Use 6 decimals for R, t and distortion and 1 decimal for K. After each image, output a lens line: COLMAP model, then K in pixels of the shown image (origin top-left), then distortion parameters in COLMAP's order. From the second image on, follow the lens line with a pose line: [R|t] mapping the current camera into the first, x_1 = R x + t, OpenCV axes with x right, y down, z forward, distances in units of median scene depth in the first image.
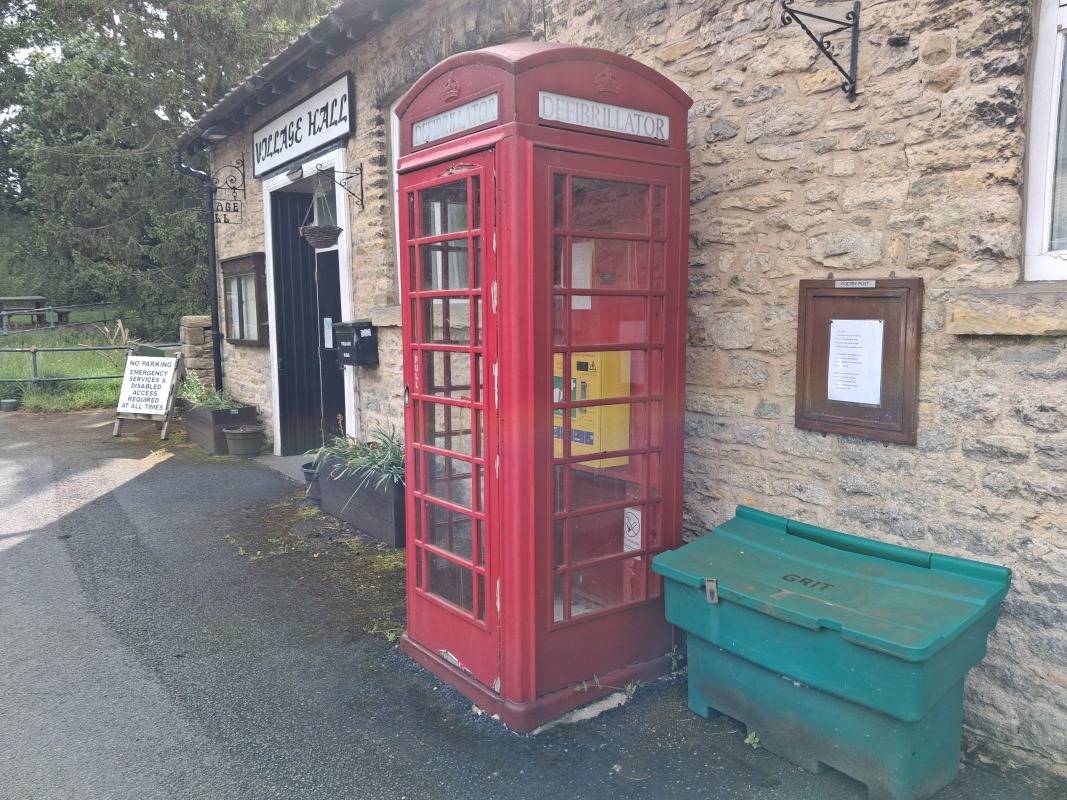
lens RADIAL K [[834.4, 0, 545.9], [0, 834.4, 412.0], [0, 0, 1]] dist [0.013205, -0.044757]
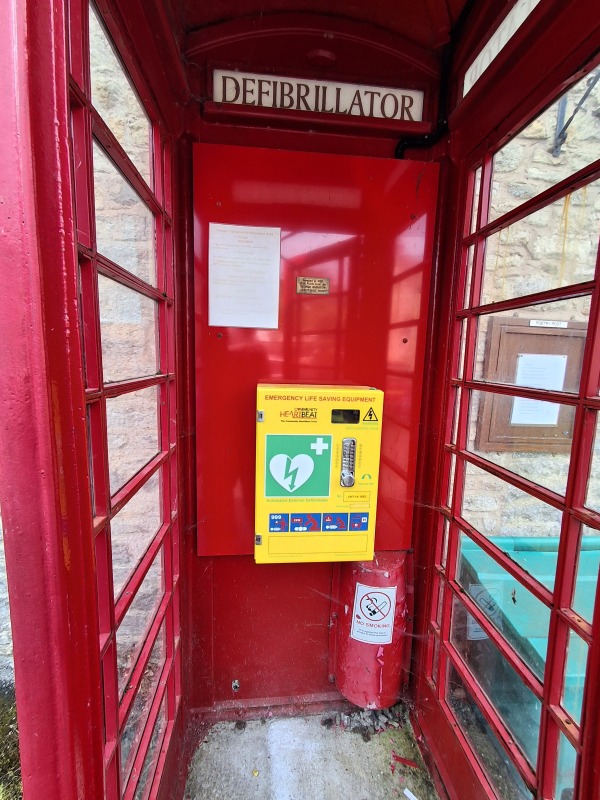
lens RADIAL K [[363.7, 0, 299.6], [0, 363.7, 402.6], [0, 0, 1]] dist [0.000392, 0.000079]
pose [[0.512791, -0.098702, 0.852821, -0.217677], [0.068616, 0.994903, 0.073888, -0.092512], [-0.855767, 0.020628, 0.516950, 0.910001]]
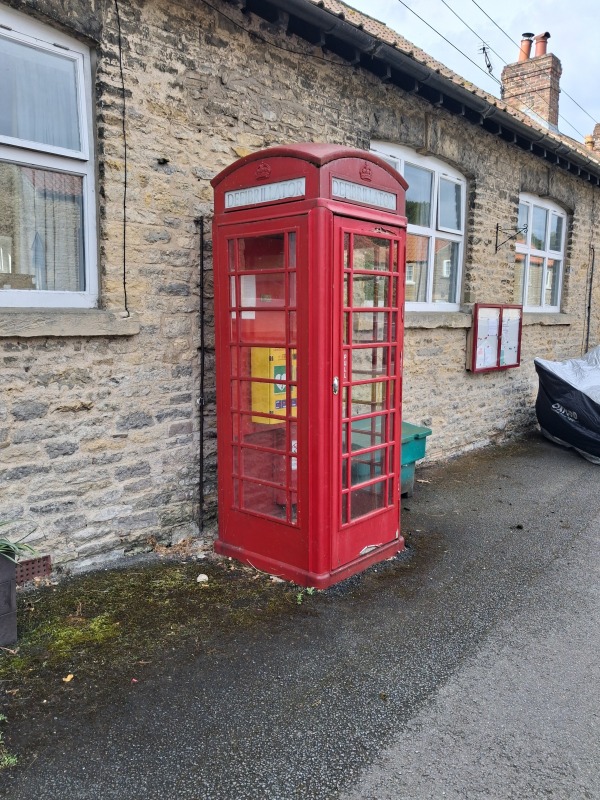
lens RADIAL K [[625.6, 0, 300.0], [0, 625.6, 400.0], [0, 0, 1]] dist [0.013205, -0.044757]
pose [[-0.209689, -0.126091, 0.969604, -1.123934], [0.107671, 0.982642, 0.151071, -0.153764], [-0.971822, 0.136076, -0.192473, 1.264859]]
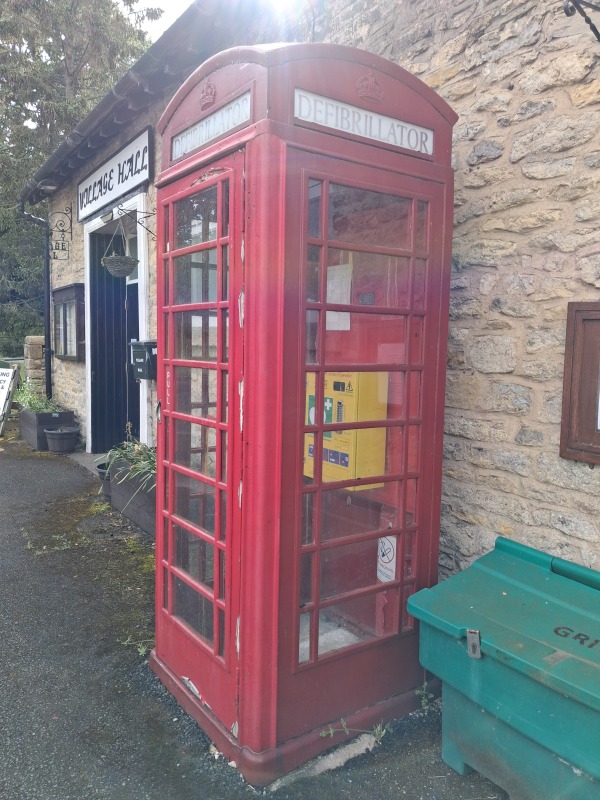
lens RADIAL K [[635.1, 0, 308.5], [0, 635.1, 399.3], [0, 0, 1]] dist [-0.066651, 0.074687]
pose [[0.999424, 0.025621, -0.022268, 0.026011], [-0.026240, 0.999264, -0.027976, -0.018915], [0.021535, 0.028544, 0.999361, 0.268367]]
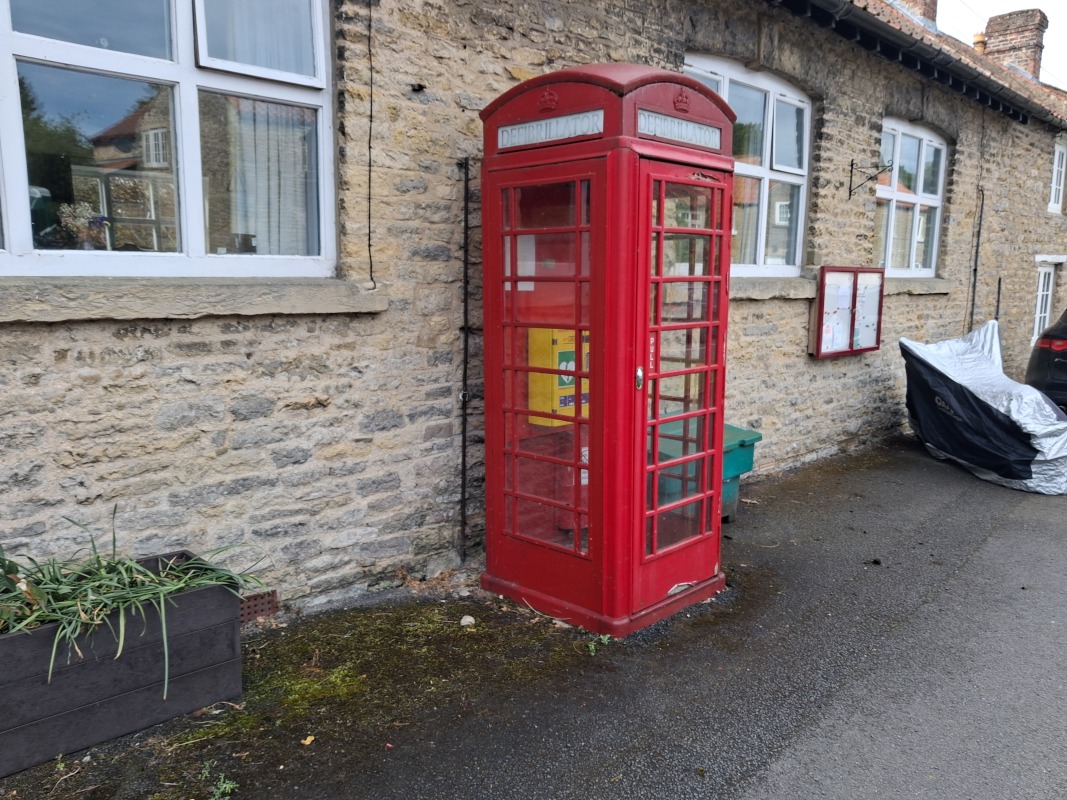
lens RADIAL K [[834.4, 0, 545.9], [0, 834.4, 412.0], [0, 0, 1]] dist [0.013205, -0.044757]
pose [[-0.169081, -0.153775, 0.973532, -1.161812], [0.108874, 0.978795, 0.173515, -0.171479], [-0.979570, 0.135330, -0.148754, 1.289331]]
